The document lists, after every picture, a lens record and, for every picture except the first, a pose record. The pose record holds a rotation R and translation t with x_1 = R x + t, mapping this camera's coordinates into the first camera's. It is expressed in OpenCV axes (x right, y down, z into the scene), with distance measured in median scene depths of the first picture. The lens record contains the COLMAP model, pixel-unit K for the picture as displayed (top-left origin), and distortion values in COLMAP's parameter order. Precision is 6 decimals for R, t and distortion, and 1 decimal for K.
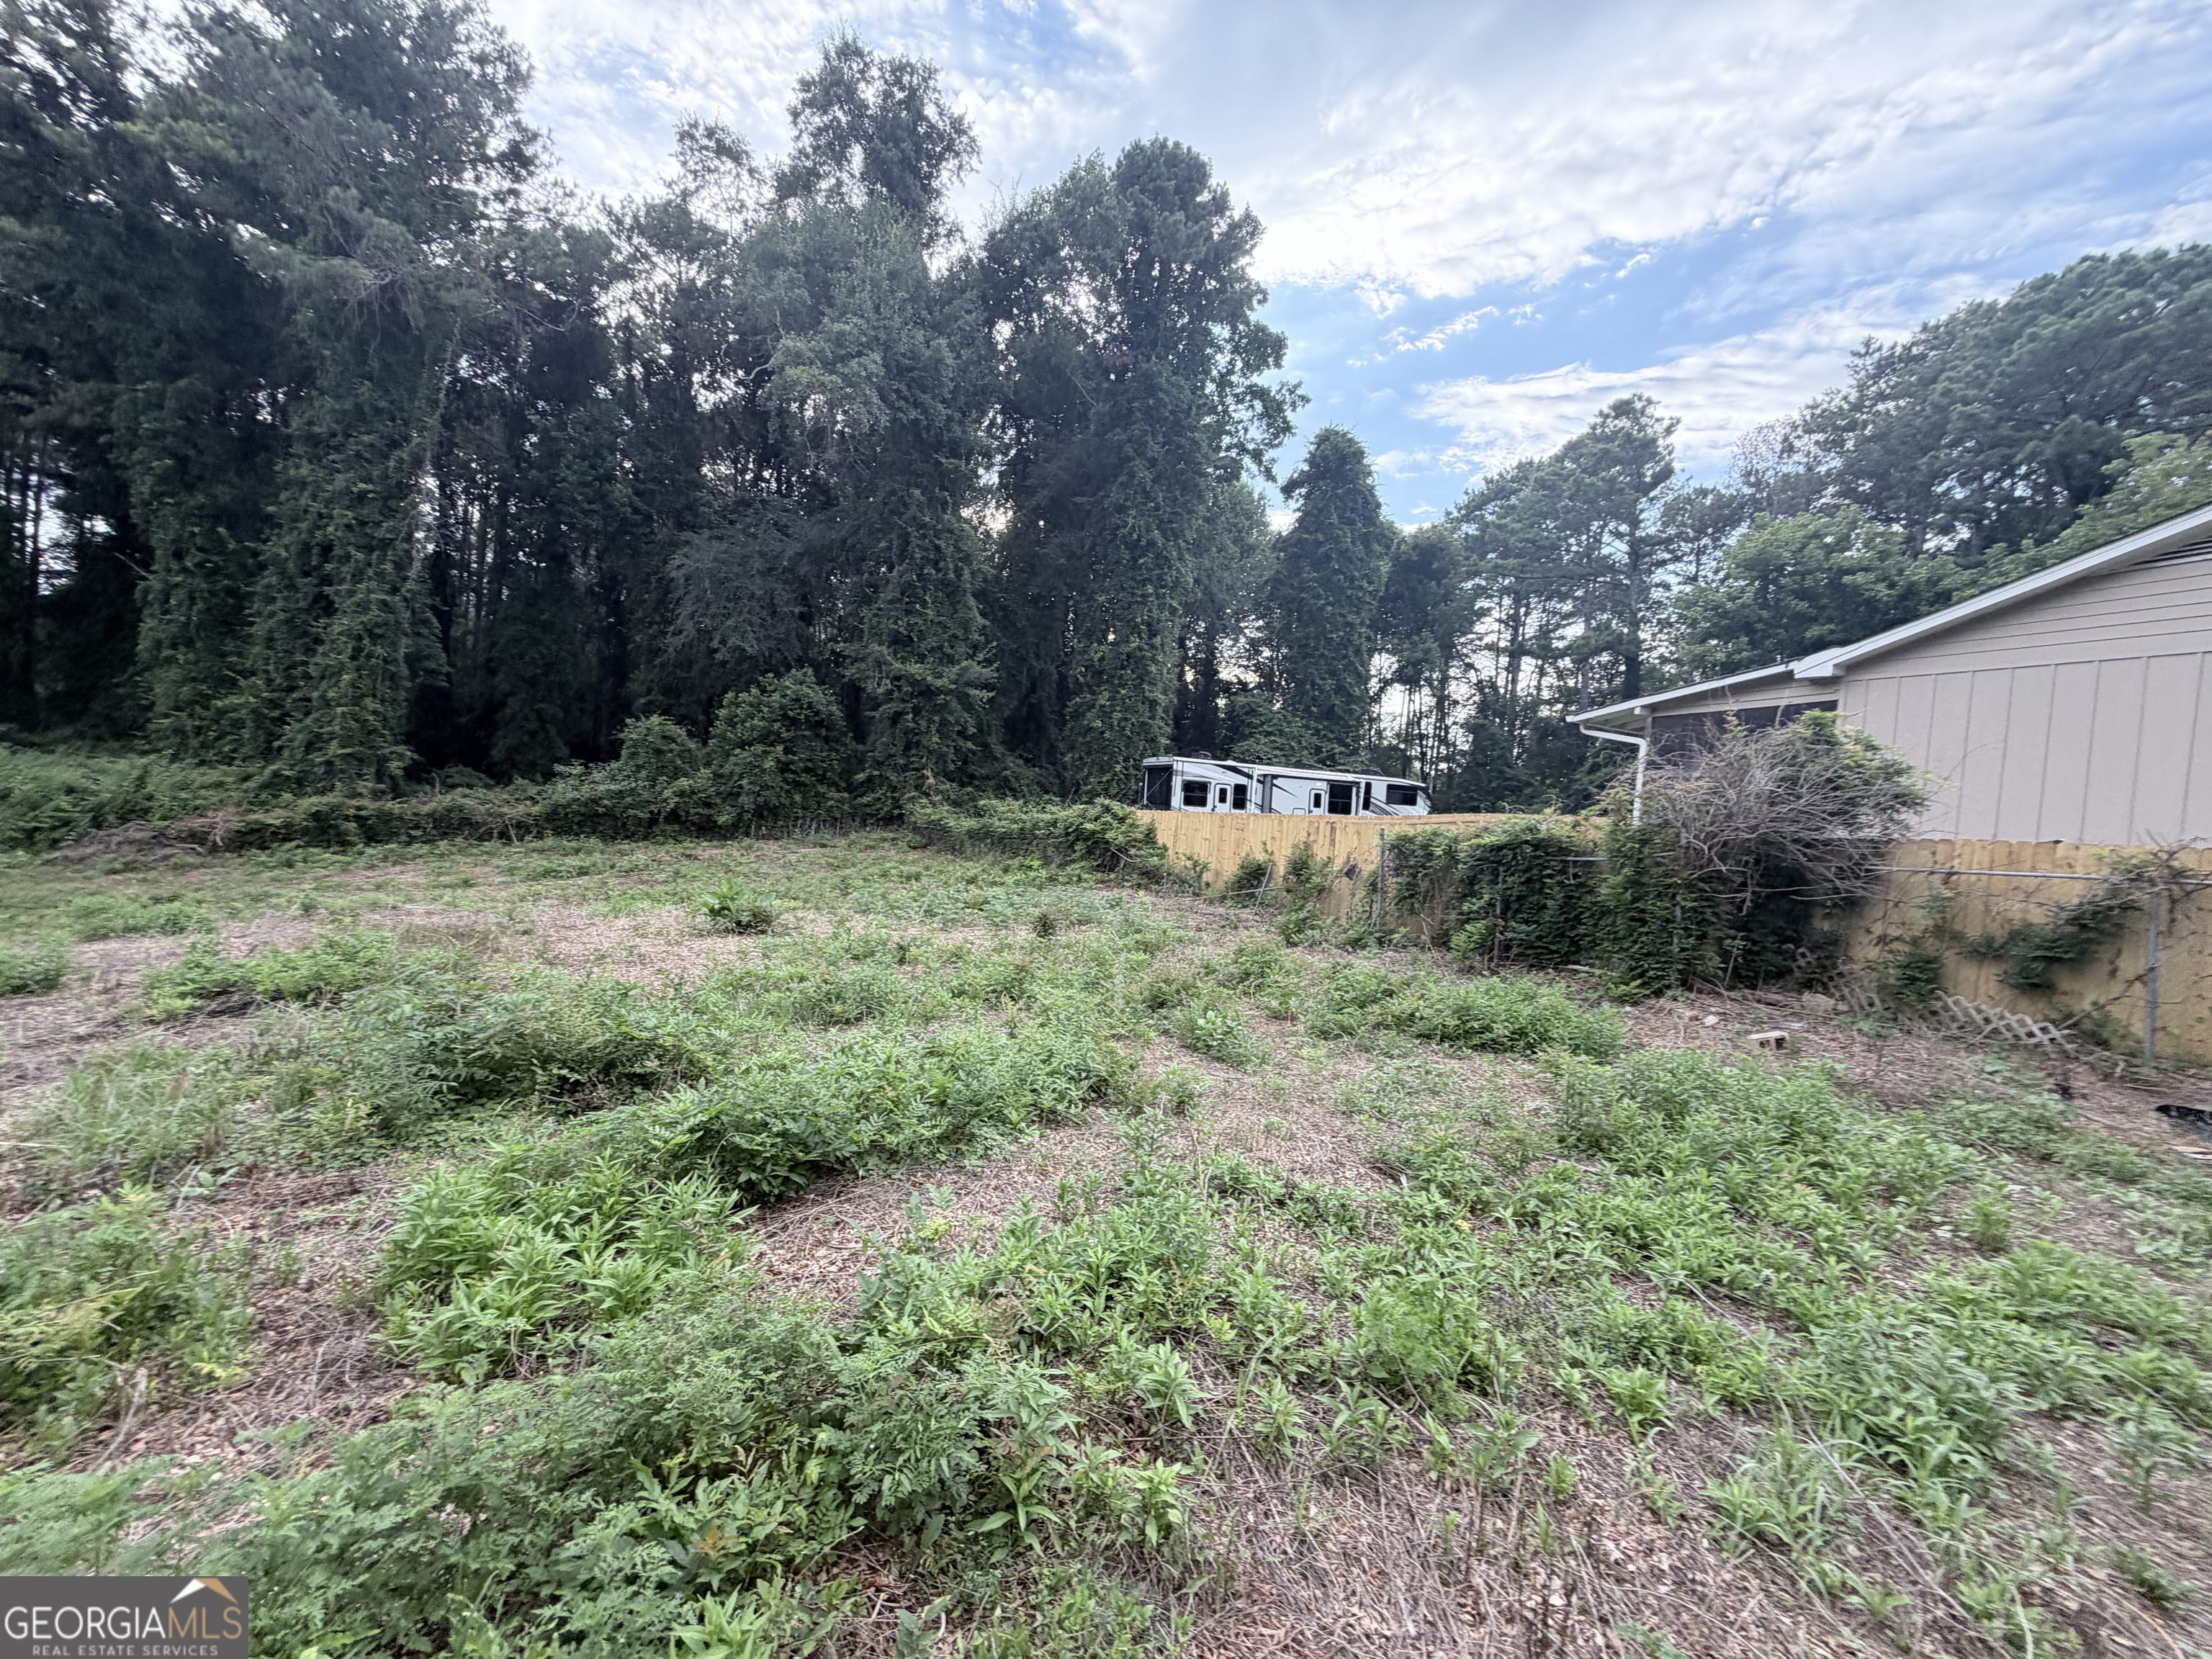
lens RADIAL K [[877.7, 0, 1099.6], [0, 877.7, 835.2], [0, 0, 1]] dist [-0.001467, 0.000401]
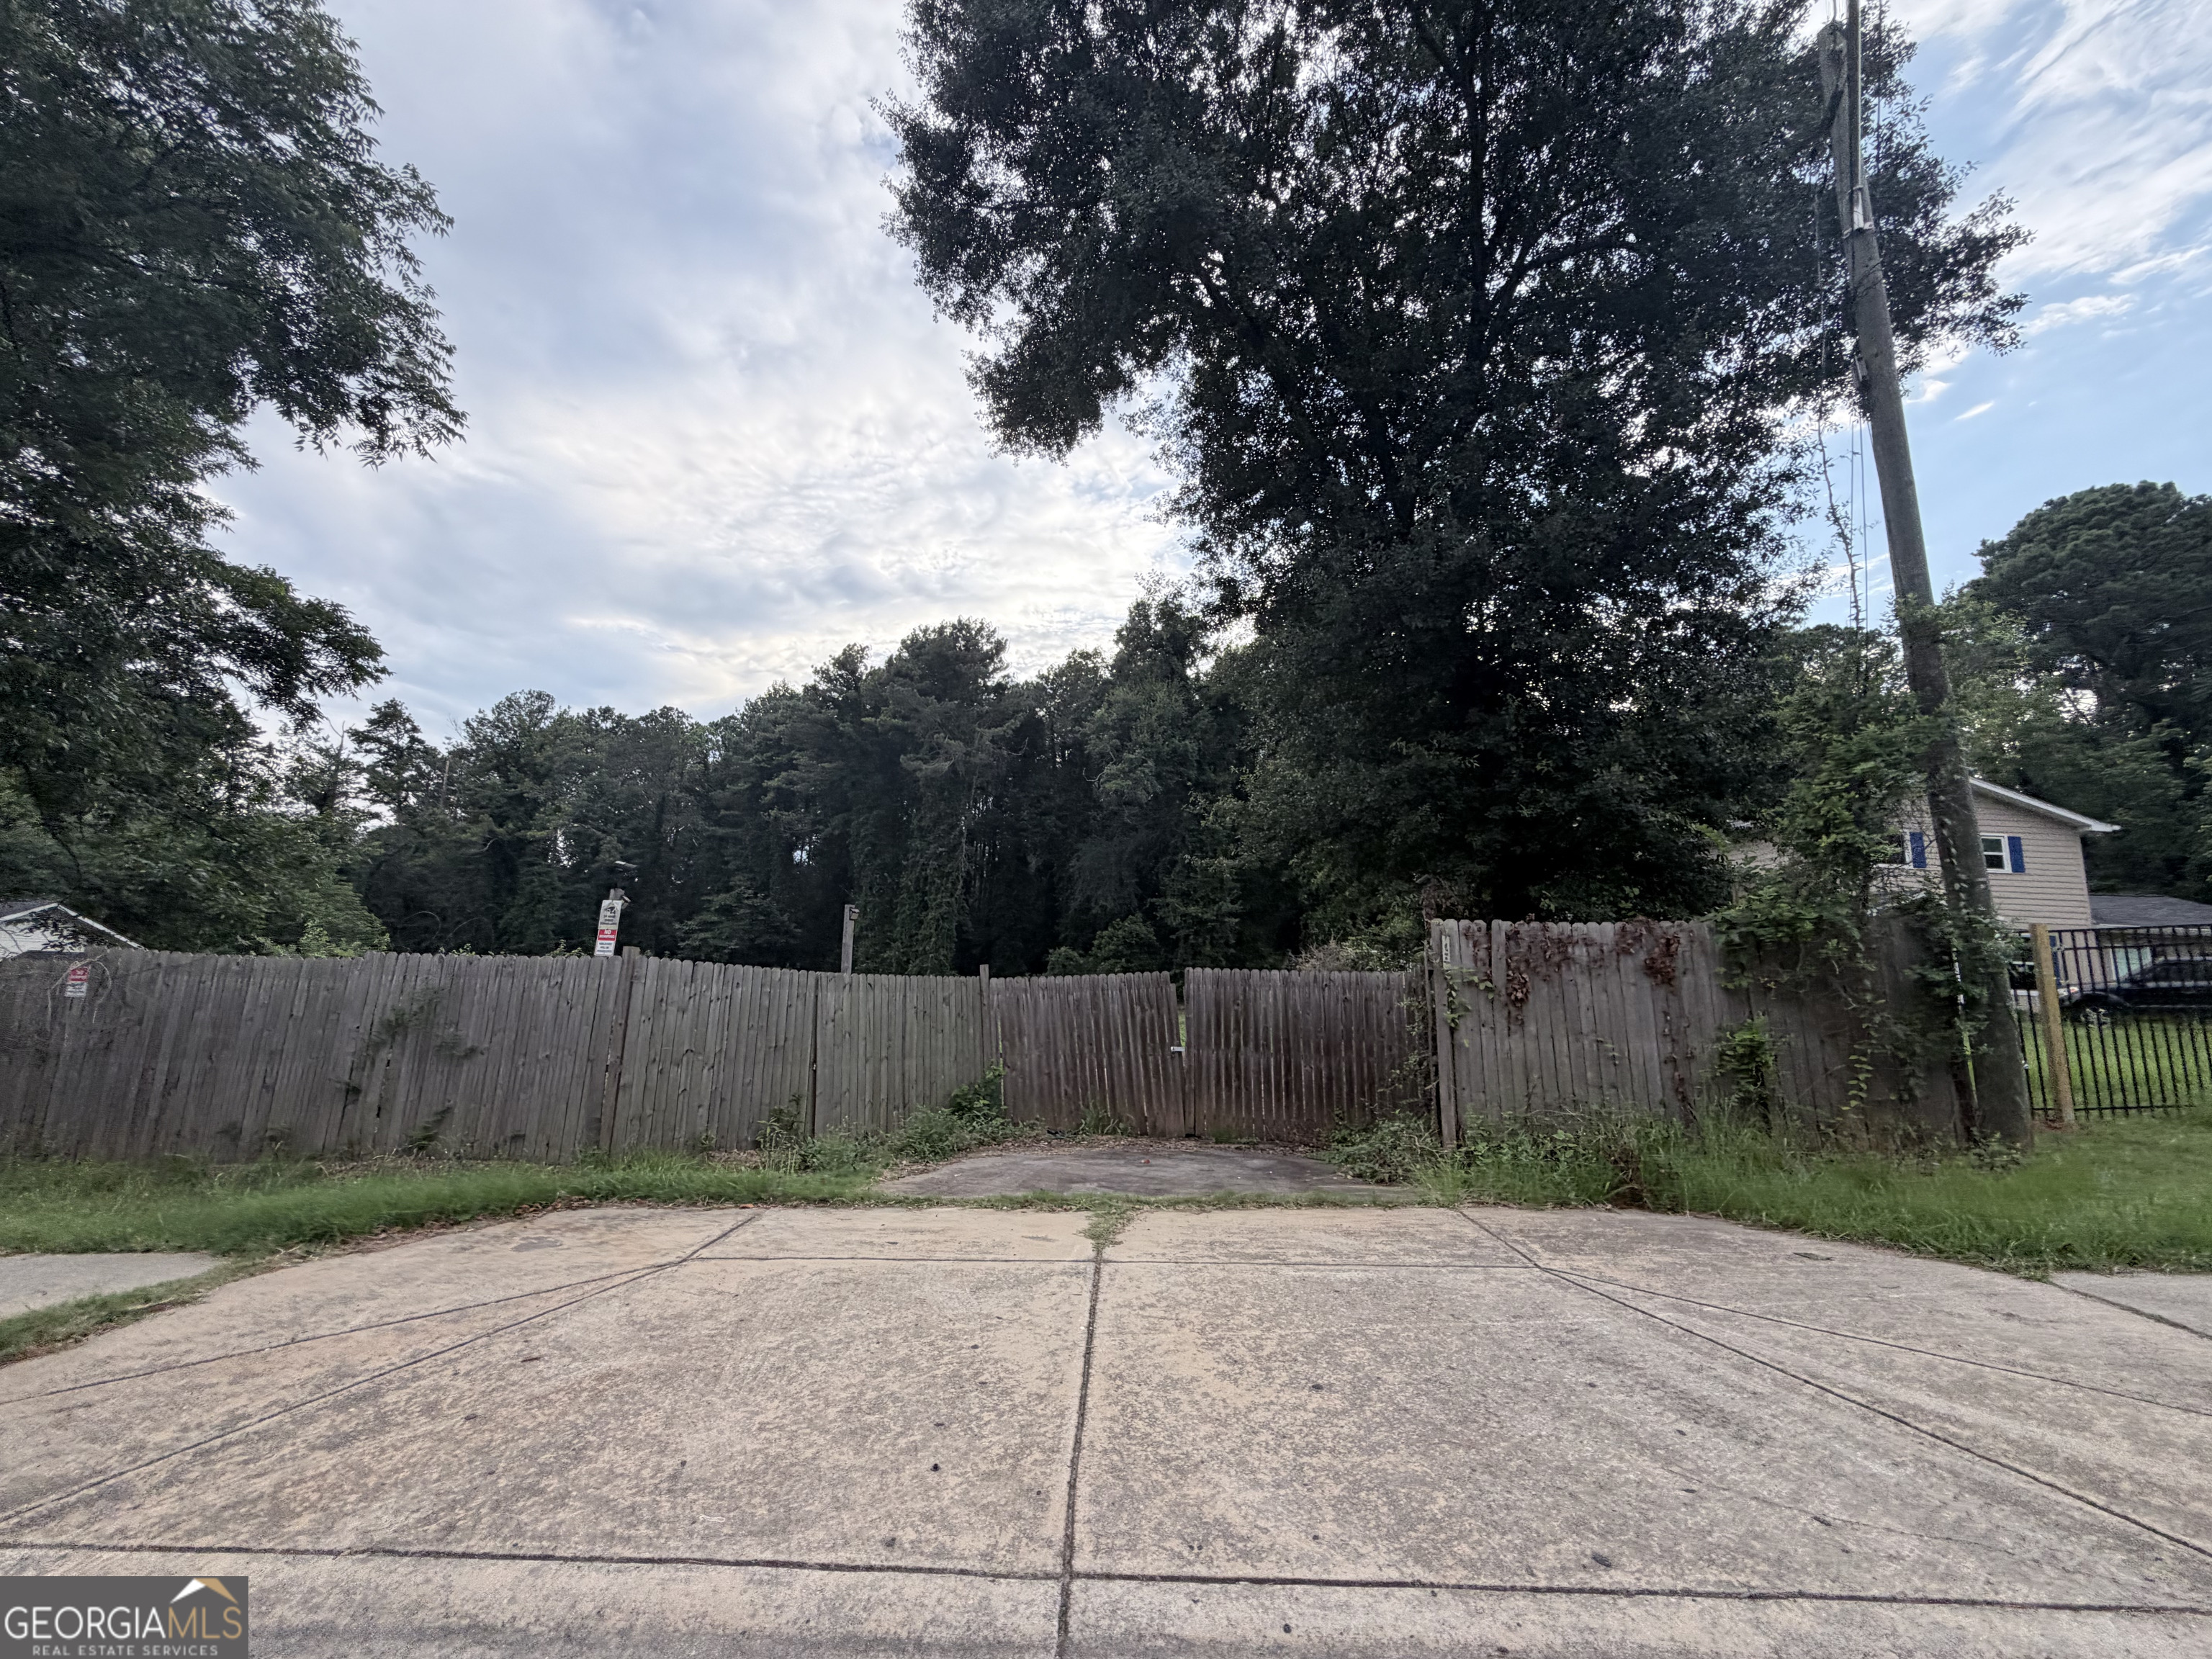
lens RADIAL K [[877.7, 0, 1095.0], [0, 877.7, 841.5], [0, 0, 1]] dist [-0.001467, 0.000401]
pose [[0.885512, -0.122836, -0.448086, 0.452059], [0.025671, 0.975880, -0.216791, 0.055403], [0.463908, 0.180469, 0.867307, -0.680568]]
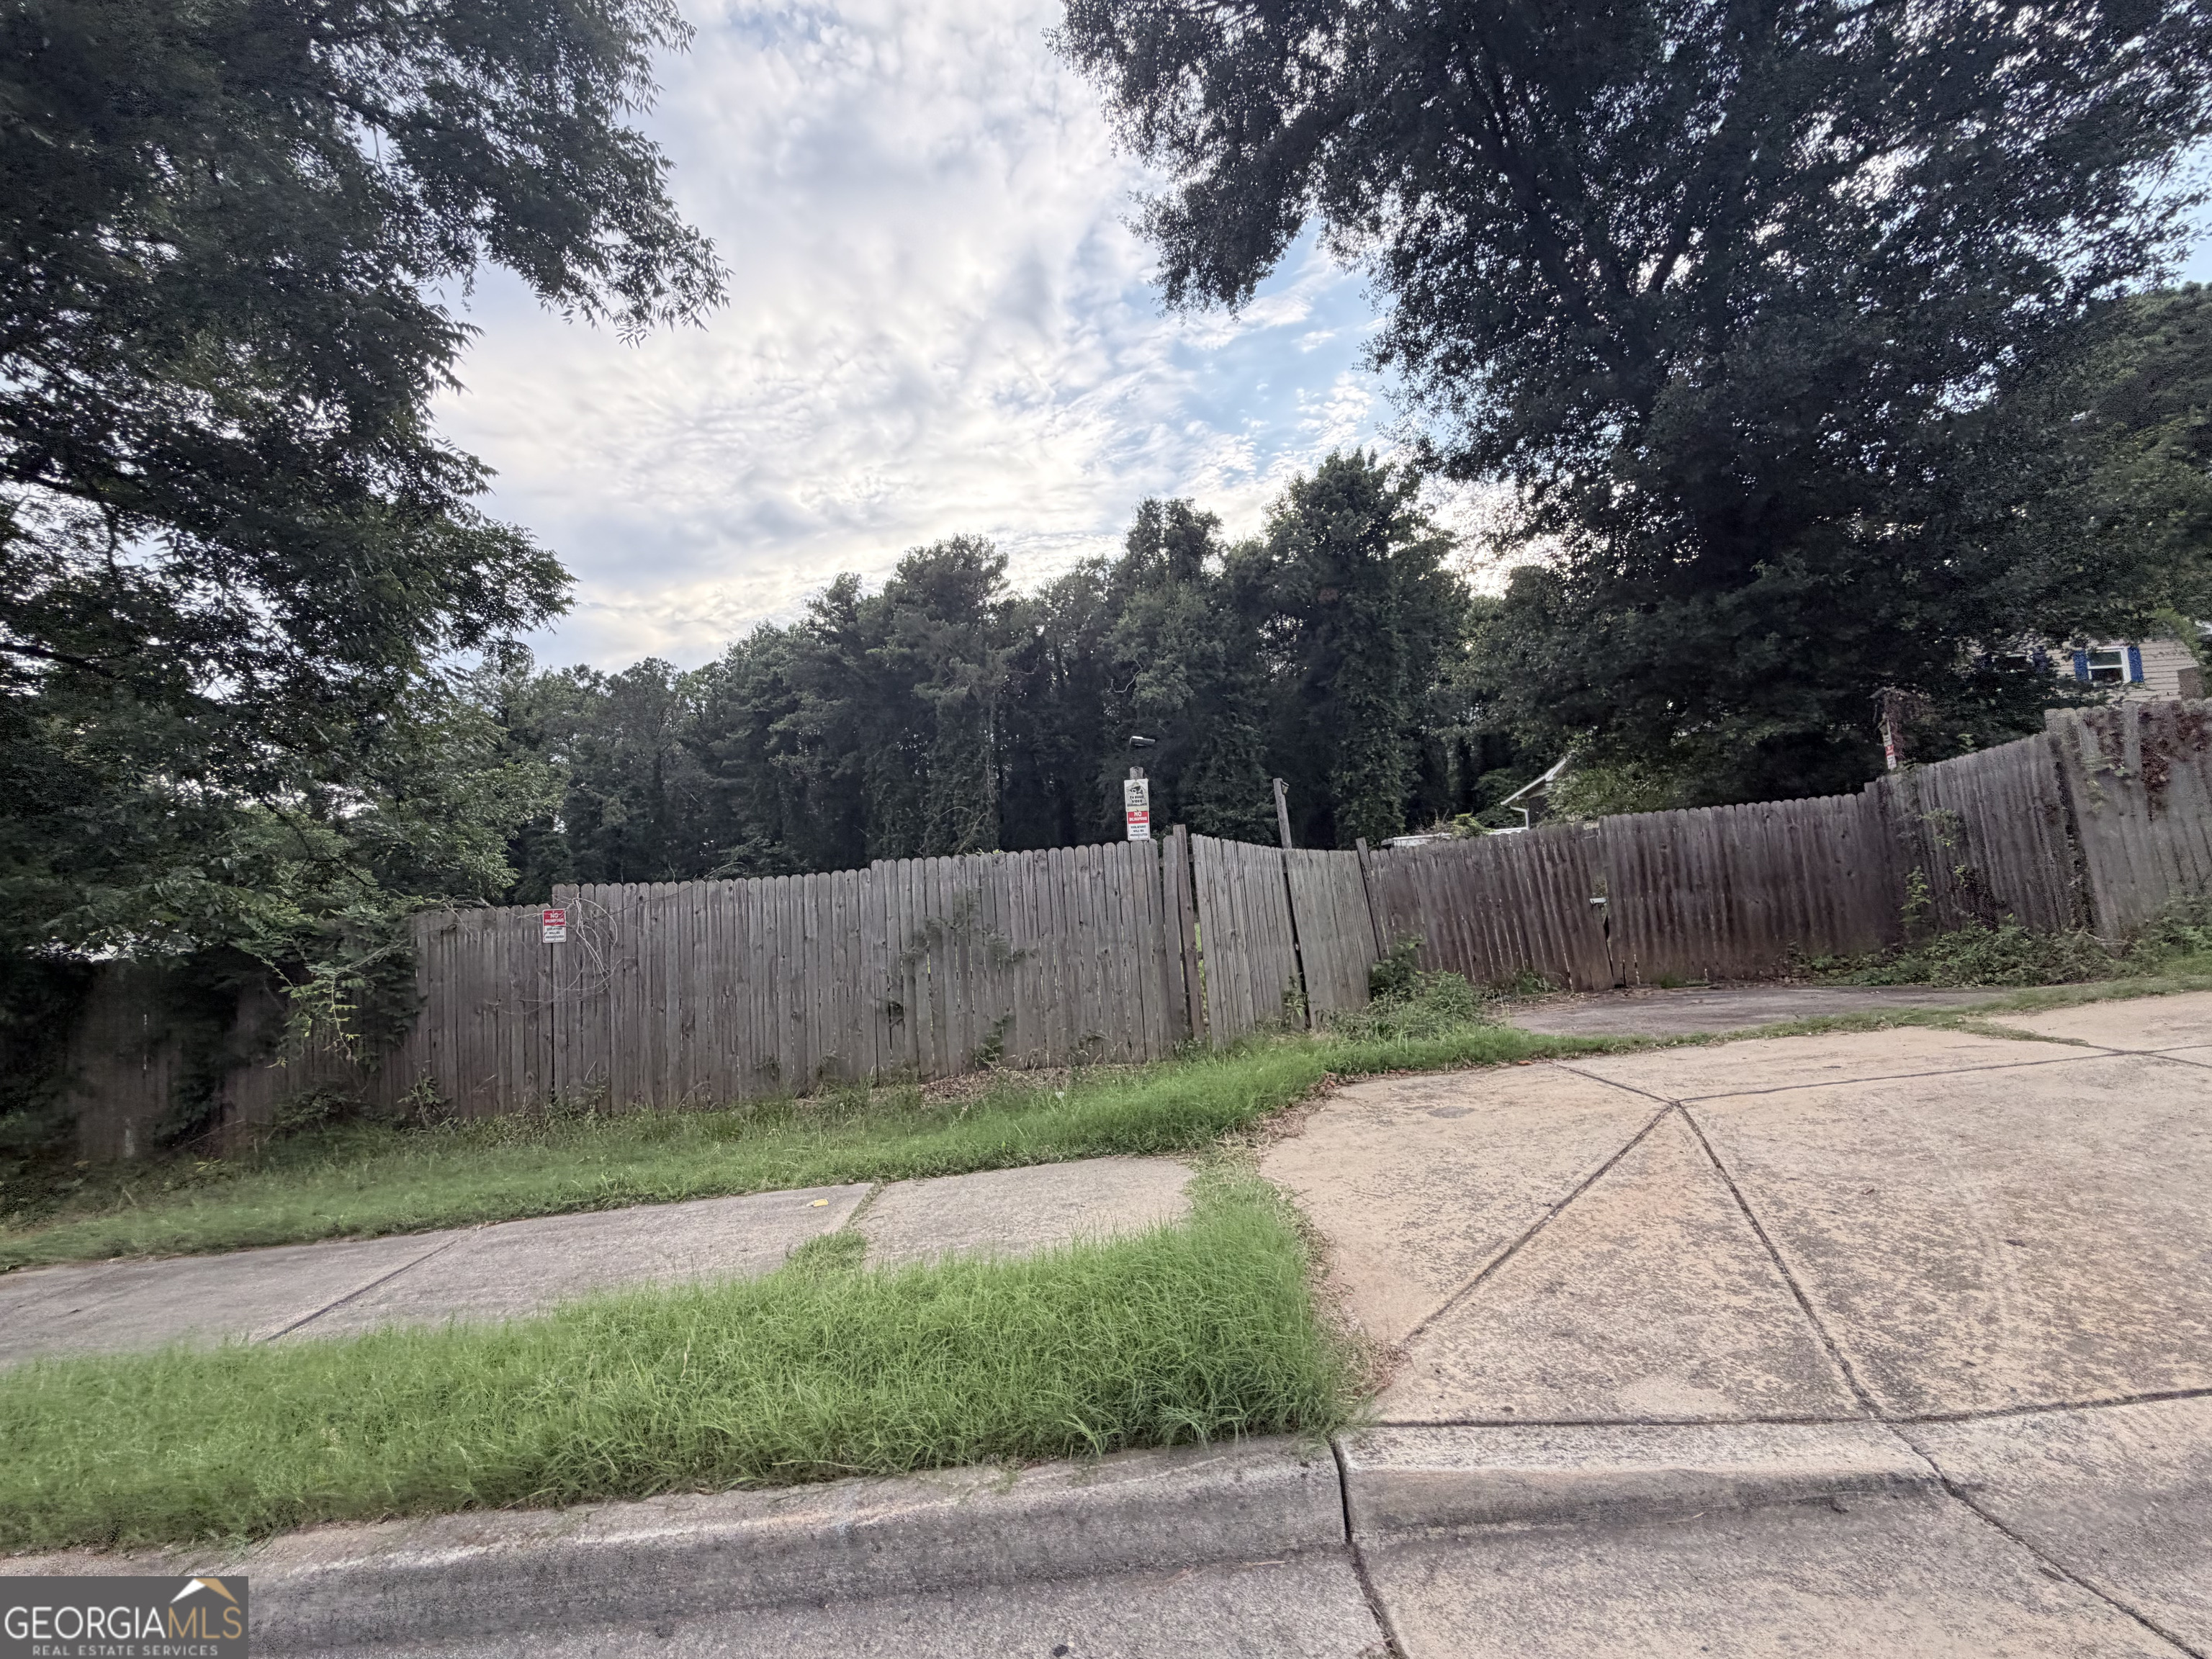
lens RADIAL K [[877.7, 0, 1098.9], [0, 877.7, 844.7], [0, 0, 1]] dist [-0.001467, 0.000401]
pose [[0.889128, -0.167090, -0.426067, 0.311851], [0.126016, 0.984365, -0.123064, 0.057157], [0.439968, 0.055728, 0.896282, -0.728076]]
